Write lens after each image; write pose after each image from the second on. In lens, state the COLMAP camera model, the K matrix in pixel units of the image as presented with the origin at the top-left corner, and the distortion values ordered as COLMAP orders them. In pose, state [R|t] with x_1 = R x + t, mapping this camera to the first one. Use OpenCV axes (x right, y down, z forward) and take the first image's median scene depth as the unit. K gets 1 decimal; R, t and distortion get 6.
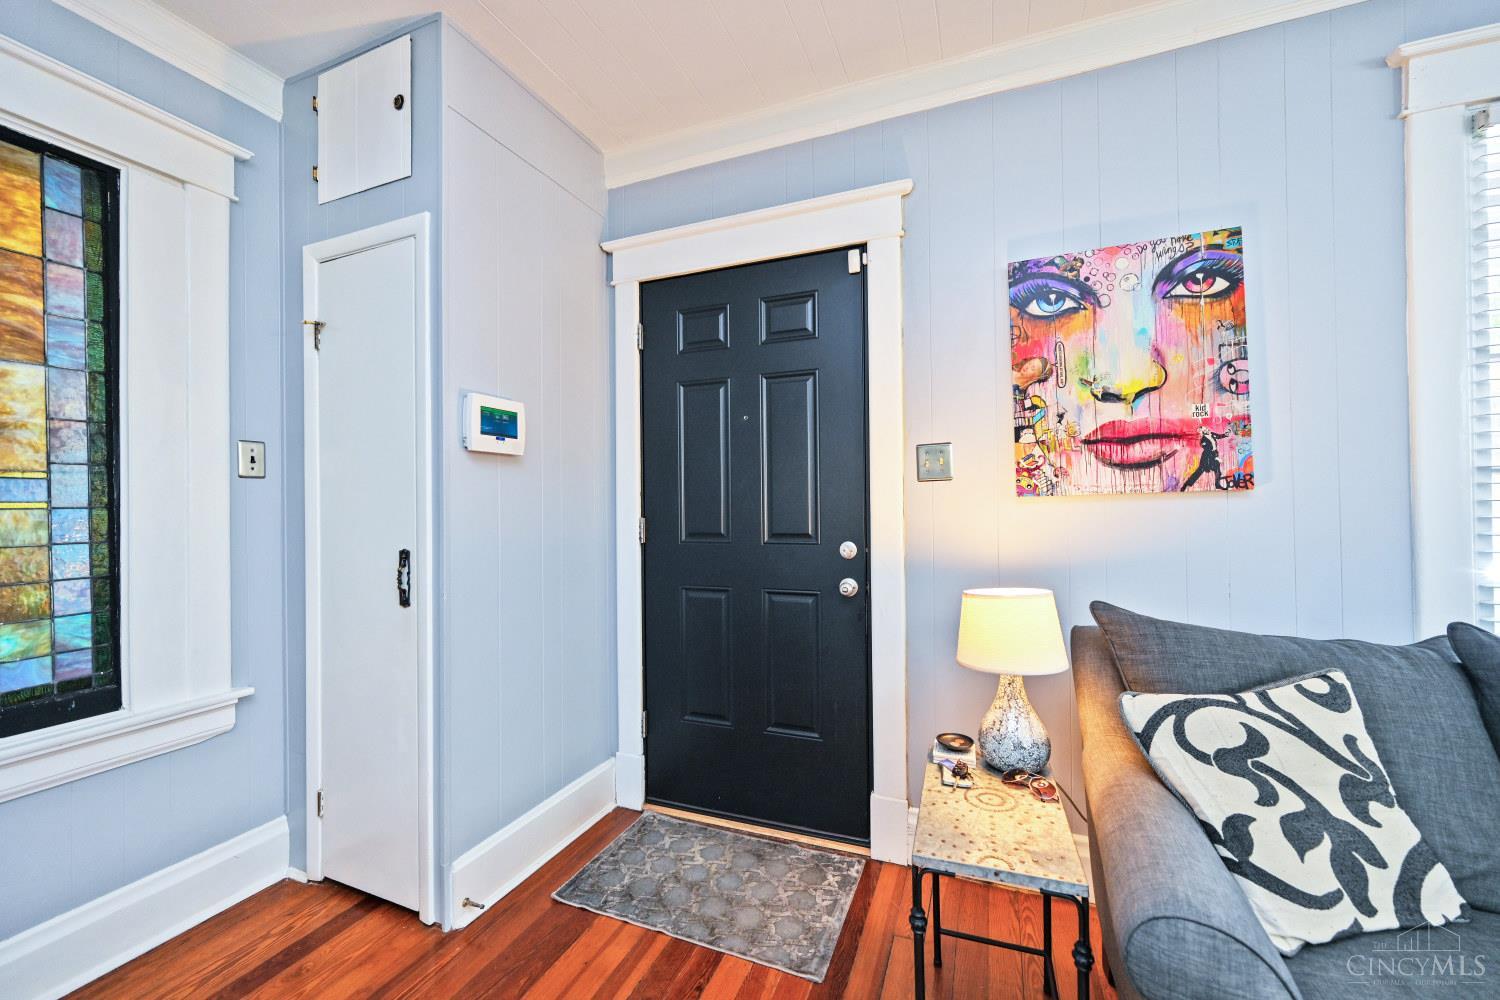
lens RADIAL K [[590.3, 0, 756.5], [0, 590.3, 502.1], [0, 0, 1]] dist [0.002621, 0.000387]
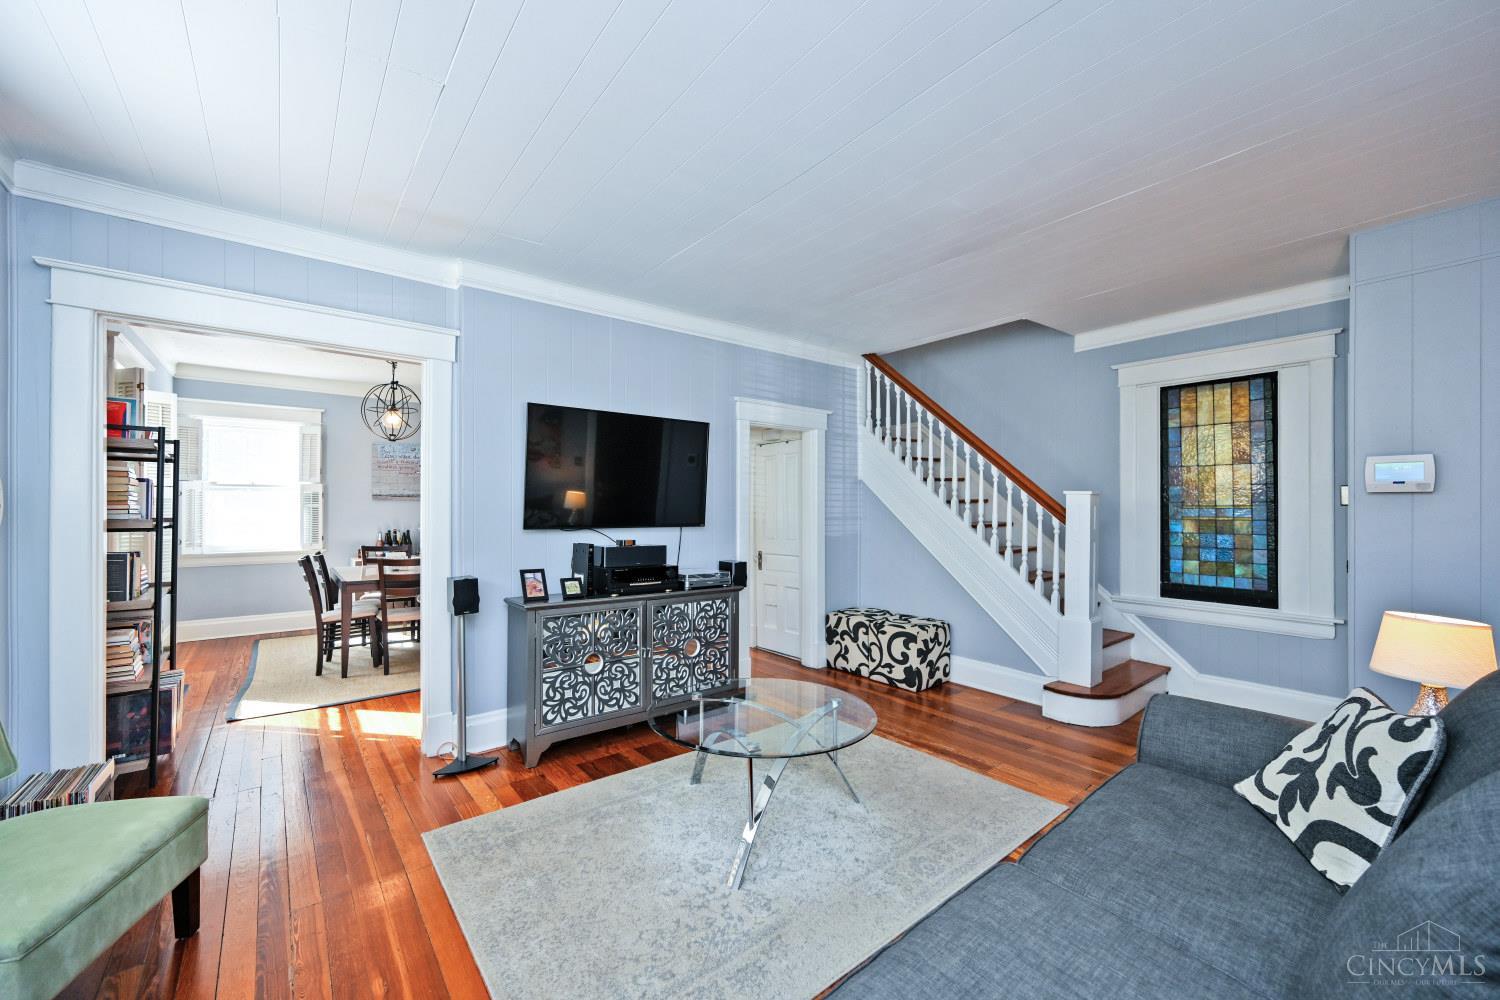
lens RADIAL K [[590.3, 0, 756.5], [0, 590.3, 502.1], [0, 0, 1]] dist [0.002621, 0.000387]
pose [[-0.484848, 0.005049, -0.874584, 1.963266], [0.004395, 0.999985, 0.003337, -0.080319], [0.874587, -0.002226, -0.484863, 0.370264]]
